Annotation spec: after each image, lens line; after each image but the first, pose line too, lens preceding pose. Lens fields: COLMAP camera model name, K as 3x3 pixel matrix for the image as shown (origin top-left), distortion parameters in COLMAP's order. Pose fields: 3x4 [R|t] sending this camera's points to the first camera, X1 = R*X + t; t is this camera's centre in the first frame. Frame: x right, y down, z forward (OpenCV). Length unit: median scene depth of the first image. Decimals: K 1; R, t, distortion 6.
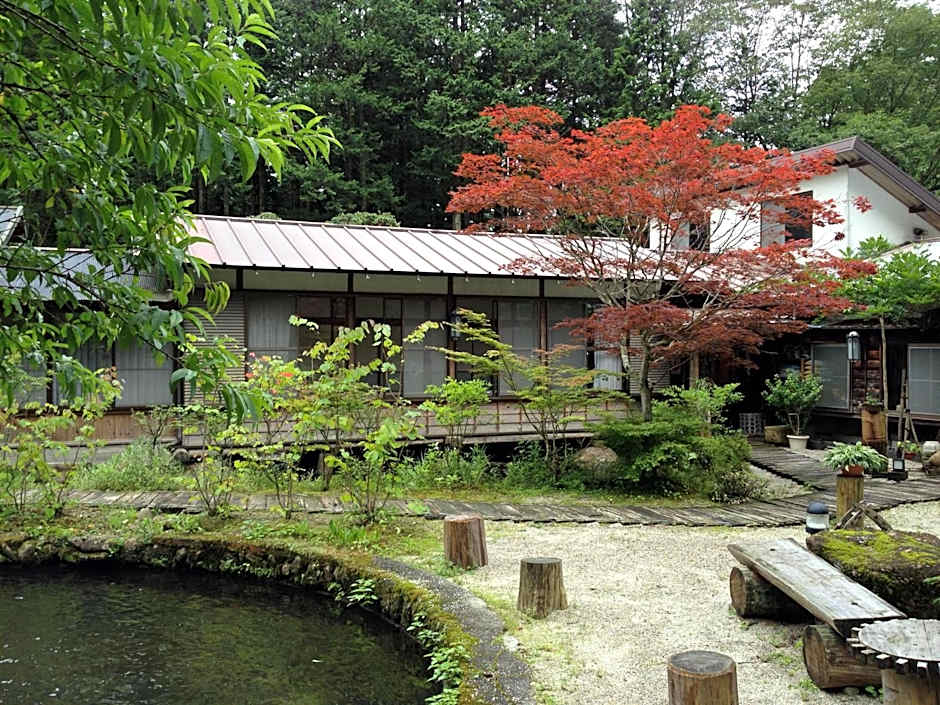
lens RADIAL K [[876.6, 0, 470.0], [0, 876.6, 352.5], [0, 0, 1]] dist [0.111404, -0.216606]
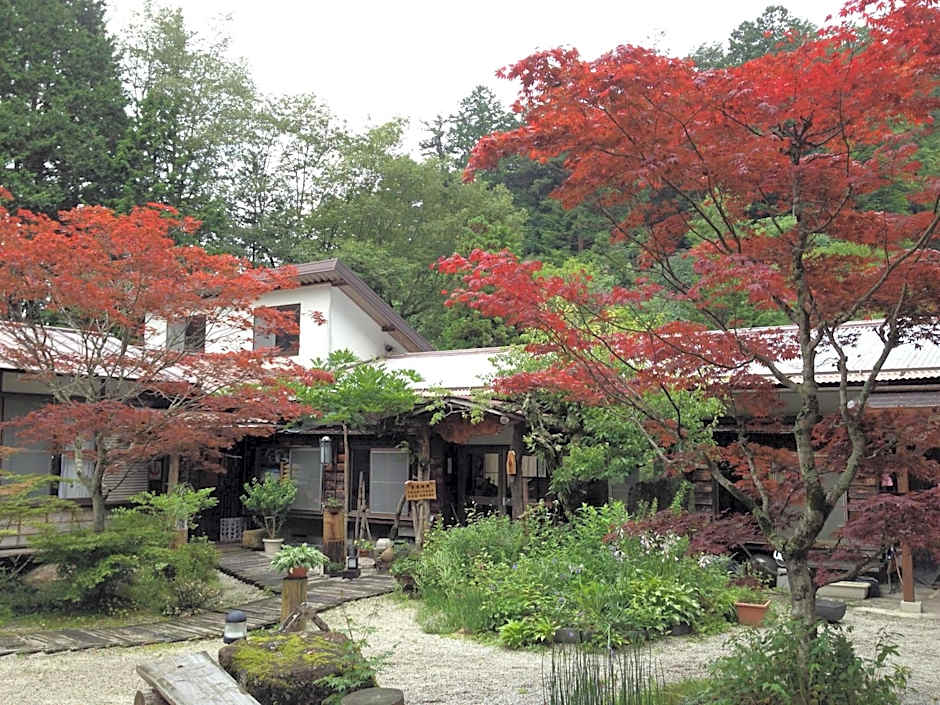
lens RADIAL K [[876.6, 0, 470.0], [0, 876.6, 352.5], [0, 0, 1]] dist [0.111404, -0.216606]
pose [[0.856769, 0.065280, 0.511552, 0.032680], [-0.005154, 0.992990, -0.118084, 0.000022], [-0.515675, 0.098534, 0.851100, 0.000882]]
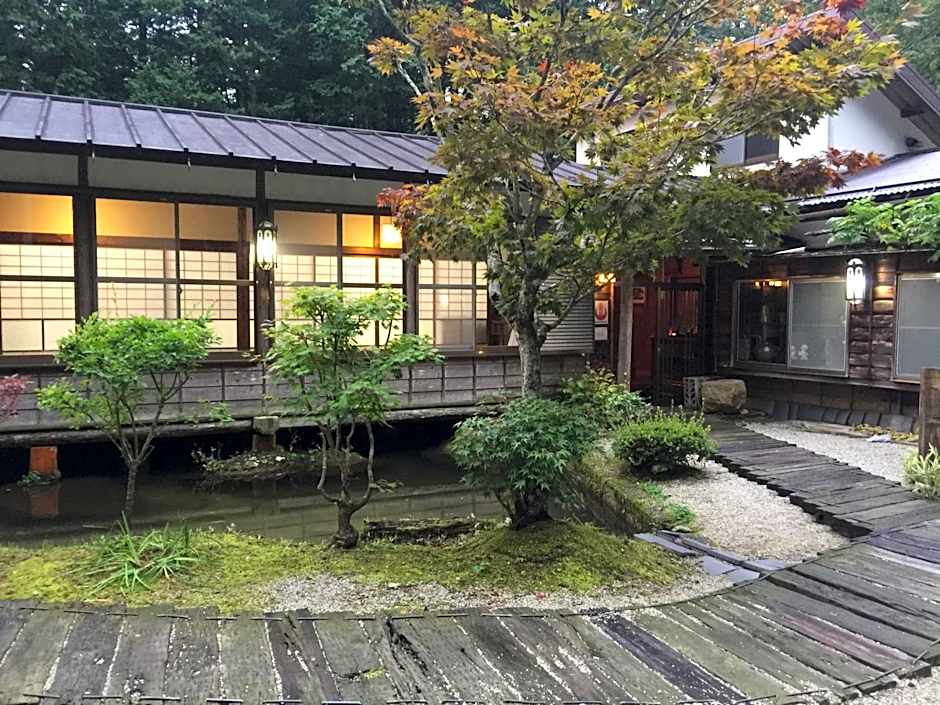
lens RADIAL K [[876.6, 0, 470.0], [0, 876.6, 352.5], [0, 0, 1]] dist [0.111404, -0.216606]
pose [[0.997249, 0.001740, 0.074105, 0.087674], [-0.005147, 0.998937, 0.045808, 0.018980], [-0.073947, -0.046064, 0.996198, 0.342638]]
